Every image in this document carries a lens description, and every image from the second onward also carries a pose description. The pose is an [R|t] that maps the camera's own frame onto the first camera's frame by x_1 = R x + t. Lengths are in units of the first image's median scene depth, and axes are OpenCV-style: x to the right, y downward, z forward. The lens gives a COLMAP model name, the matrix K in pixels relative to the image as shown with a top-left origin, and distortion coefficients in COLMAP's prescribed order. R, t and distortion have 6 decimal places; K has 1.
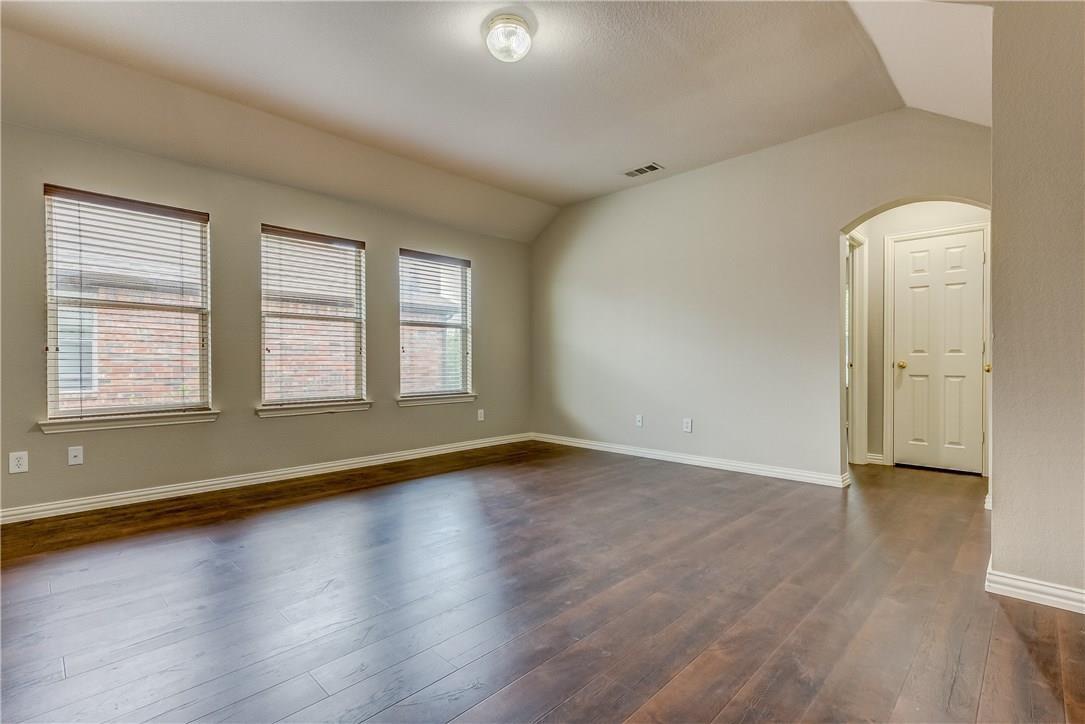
lens RADIAL K [[504.8, 0, 541.6], [0, 504.8, 358.6], [0, 0, 1]] dist [0.000523, -0.000052]
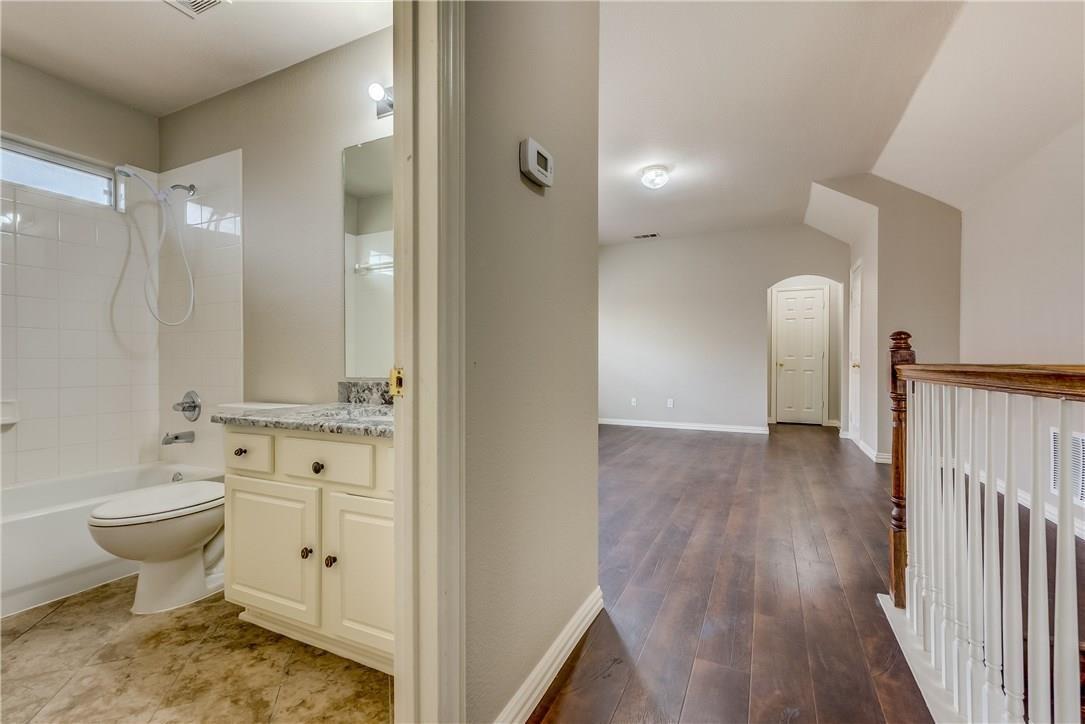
lens RADIAL K [[475.8, 0, 543.5], [0, 475.8, 361.4], [0, 0, 1]] dist [-0.004910, -0.000332]
pose [[0.944835, 0.000759, 0.327546, -0.571547], [-0.000249, 0.999999, -0.001599, 0.006543], [-0.327547, 0.001429, 0.944834, -0.253679]]
